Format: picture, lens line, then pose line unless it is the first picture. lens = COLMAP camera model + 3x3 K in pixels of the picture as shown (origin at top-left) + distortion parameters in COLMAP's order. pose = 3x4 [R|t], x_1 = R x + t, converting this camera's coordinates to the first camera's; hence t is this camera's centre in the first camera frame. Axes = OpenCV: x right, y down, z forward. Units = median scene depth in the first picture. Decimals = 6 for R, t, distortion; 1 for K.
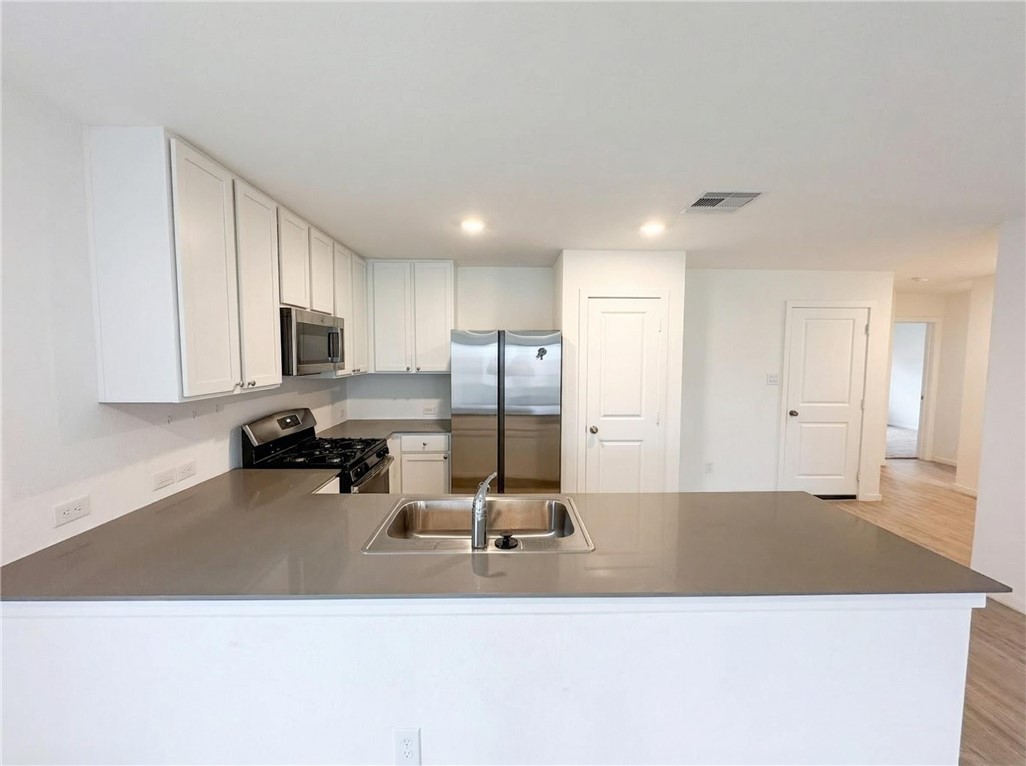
lens RADIAL K [[407.9, 0, 513.0], [0, 407.9, 383.0], [0, 0, 1]] dist [-0.001200, 0.000062]
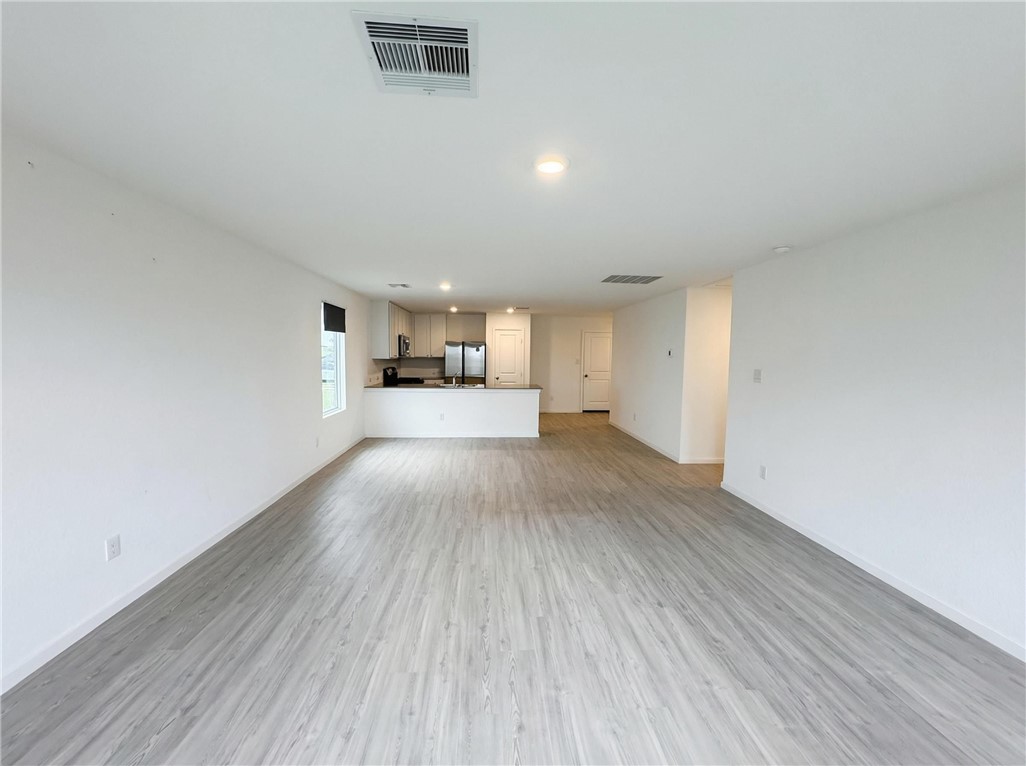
lens RADIAL K [[396.6, 0, 520.4], [0, 396.6, 378.7], [0, 0, 1]] dist [-0.001300, -0.000074]
pose [[0.998513, 0.003401, 0.054414, 0.210825], [-0.002623, 0.999893, -0.014368, 0.164399], [-0.054457, 0.014204, 0.998415, -1.736210]]
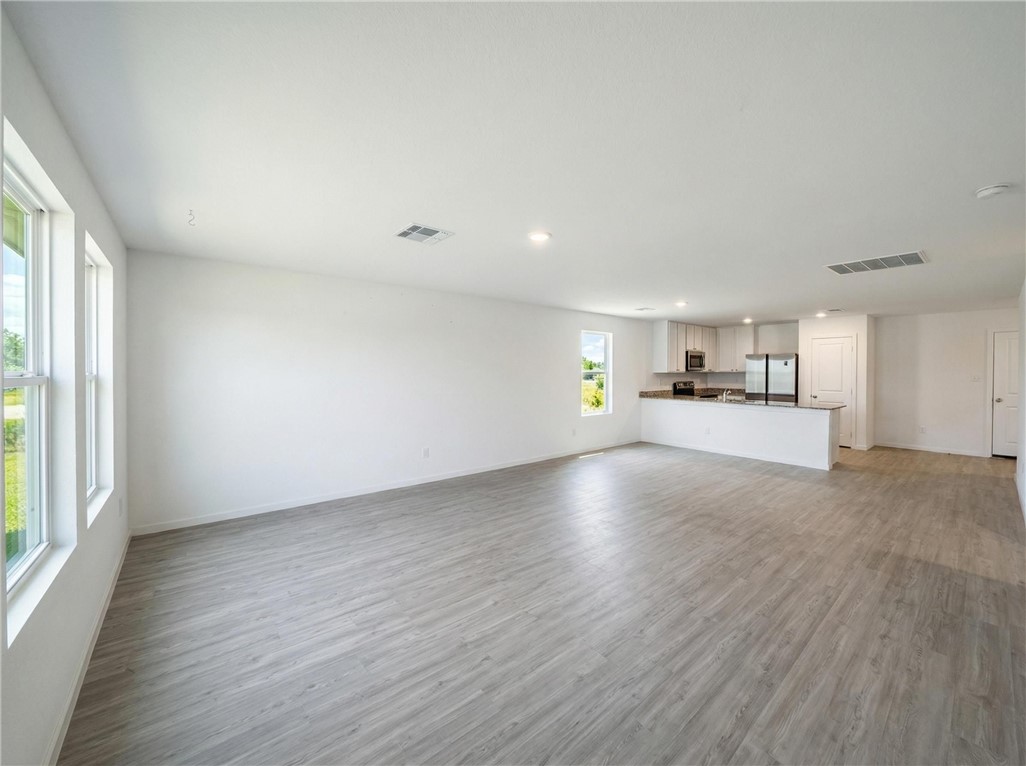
lens RADIAL K [[396.6, 0, 520.4], [0, 396.6, 378.7], [0, 0, 1]] dist [-0.001300, -0.000074]
pose [[0.624699, 0.011929, -0.780774, 0.931142], [-0.055900, 0.998001, -0.029478, 0.180689], [0.778862, 0.062060, 0.624117, -1.714830]]
